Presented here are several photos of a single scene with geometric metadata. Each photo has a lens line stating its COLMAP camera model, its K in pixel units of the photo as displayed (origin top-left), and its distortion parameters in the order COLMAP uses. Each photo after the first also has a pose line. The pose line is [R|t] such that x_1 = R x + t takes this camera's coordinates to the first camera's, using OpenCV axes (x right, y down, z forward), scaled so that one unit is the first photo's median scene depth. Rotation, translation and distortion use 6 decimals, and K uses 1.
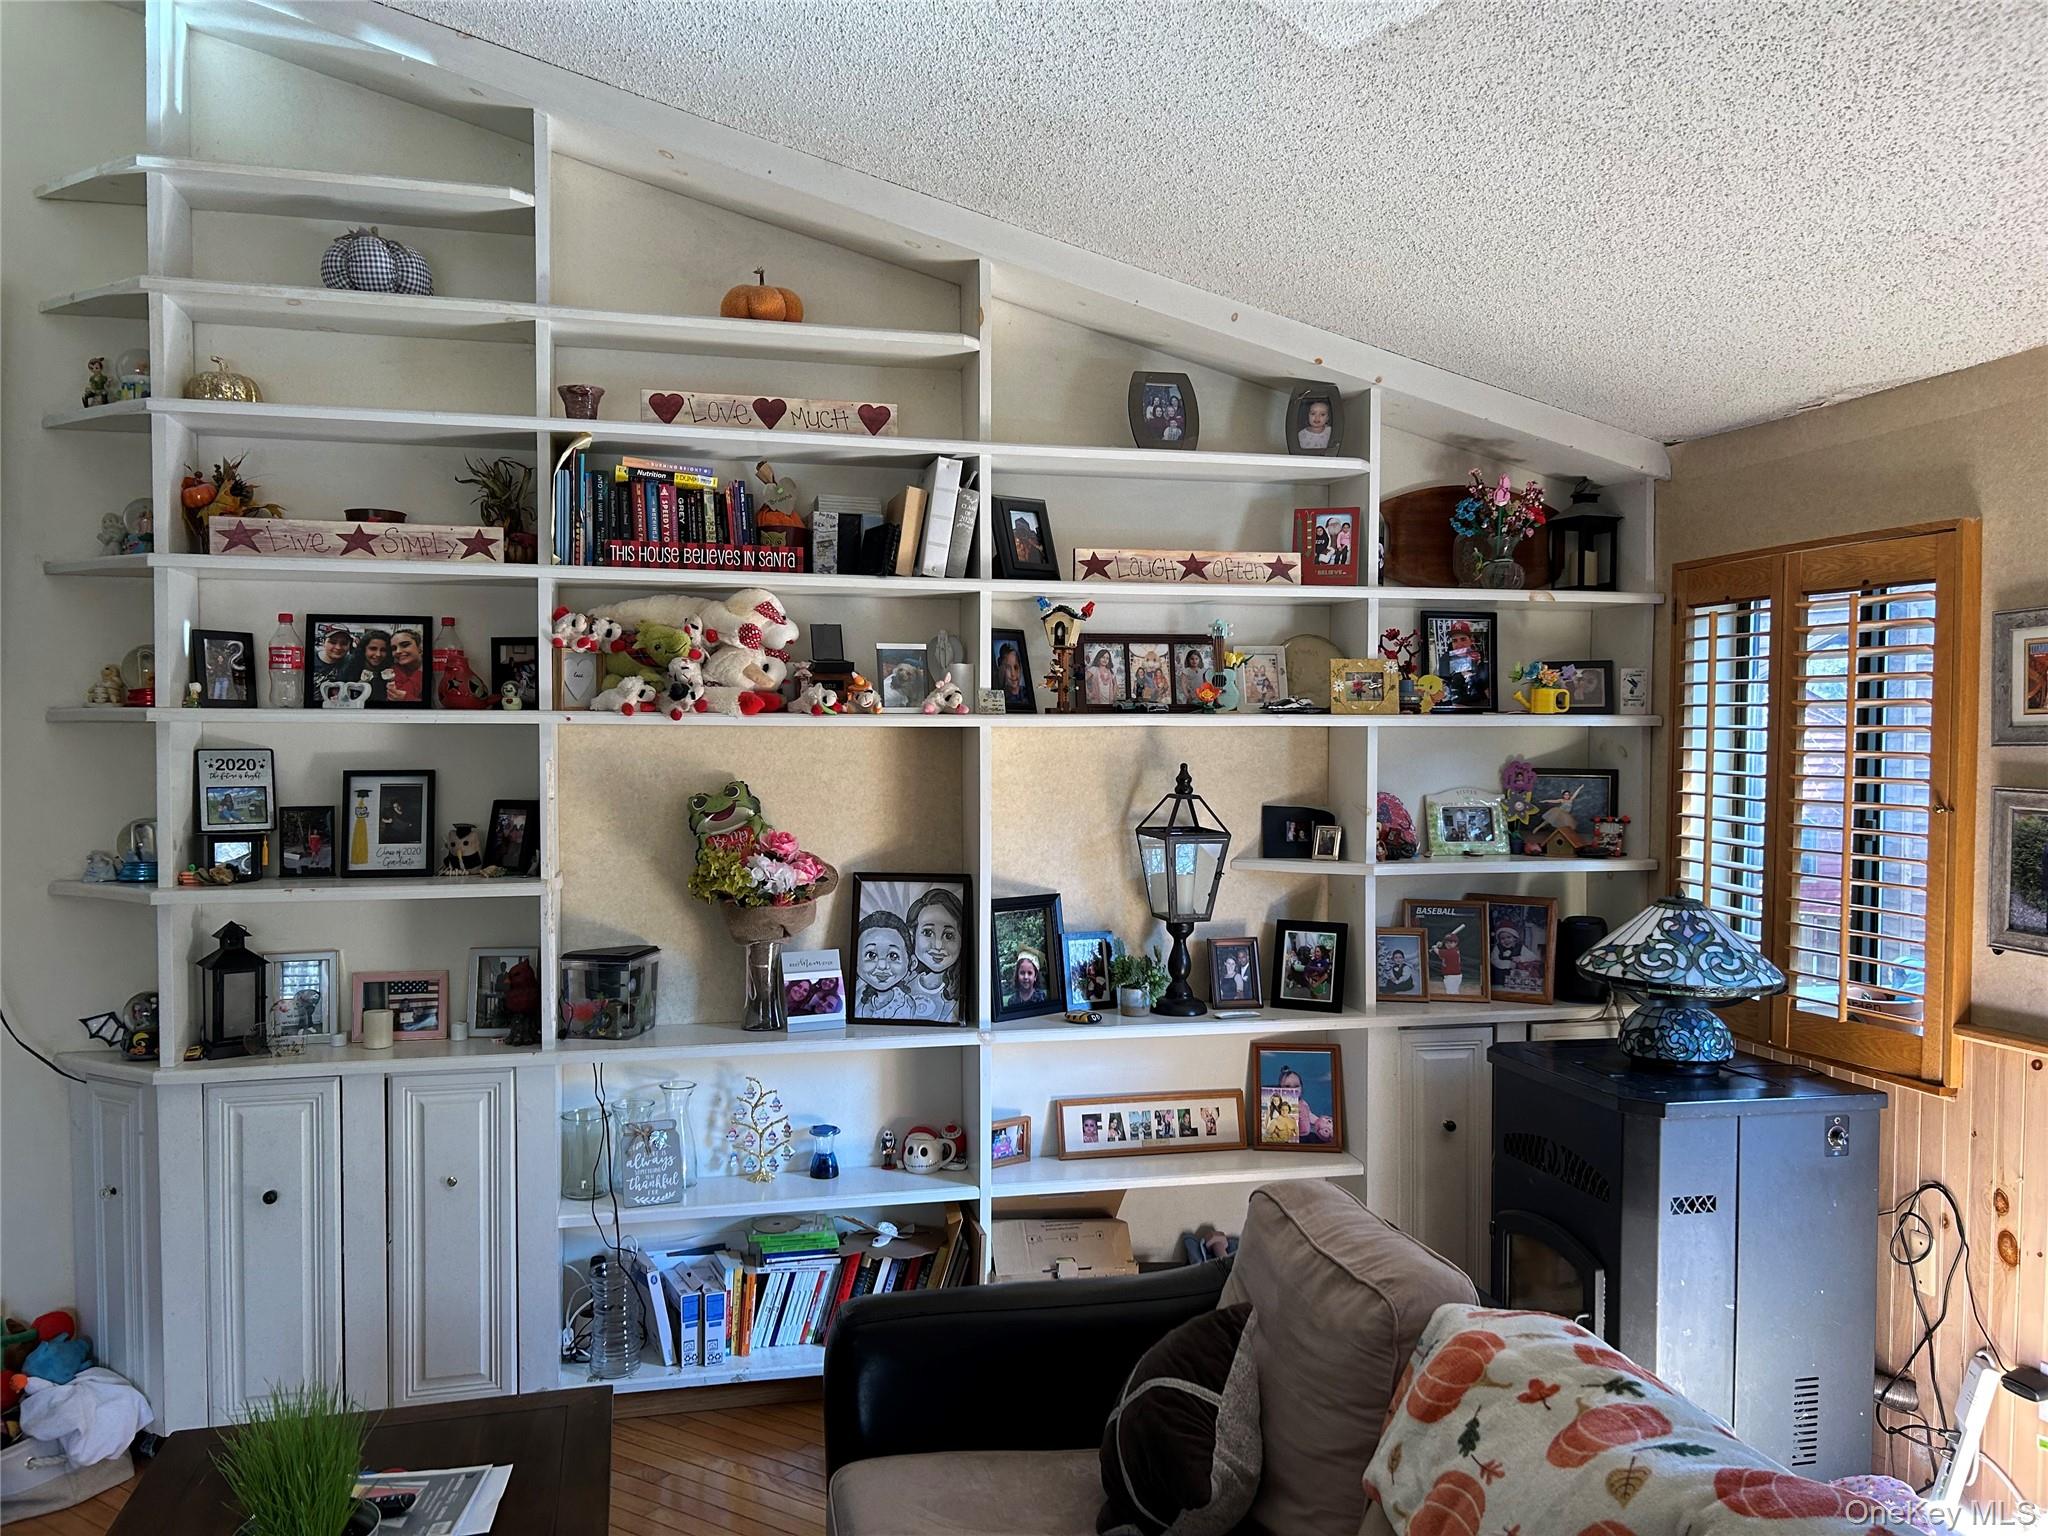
lens RADIAL K [[1543.8, 0, 1016.4], [0, 1543.8, 774.4], [0, 0, 1]] dist [0.066065, -0.079283]
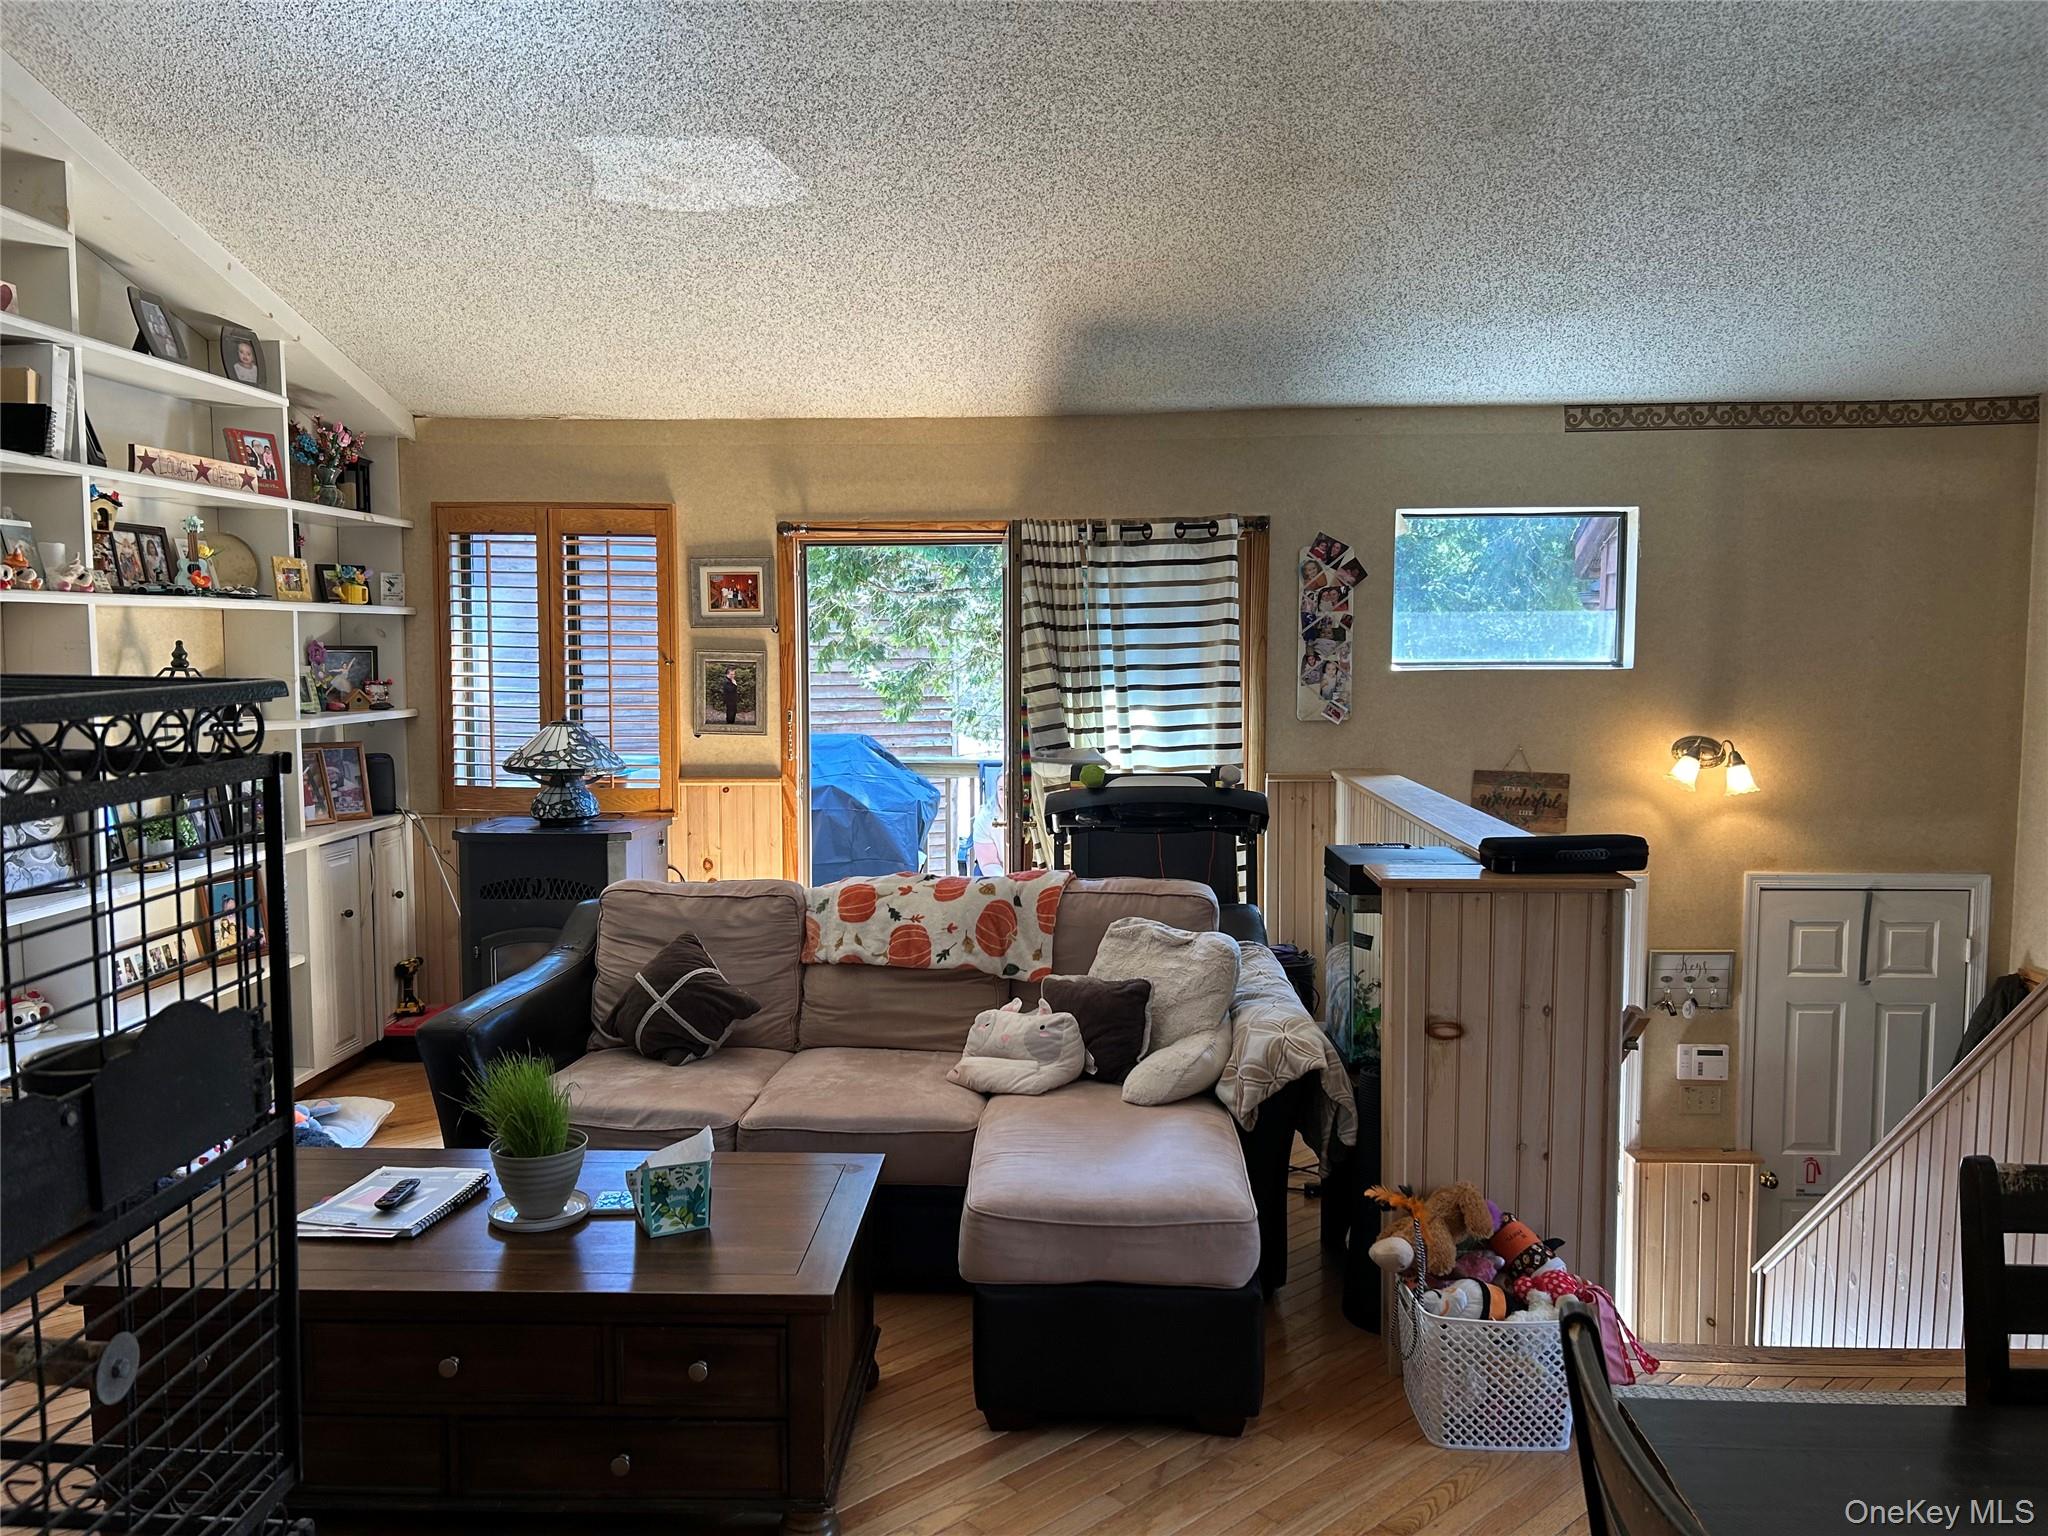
lens RADIAL K [[1543.8, 0, 1026.4], [0, 1543.8, 770.4], [0, 0, 1]] dist [0.066065, -0.079283]
pose [[0.265912, -0.081304, 0.960563, -0.883745], [0.023721, 0.996687, 0.077795, 0.014325], [-0.963705, 0.002099, 0.266960, 0.086538]]
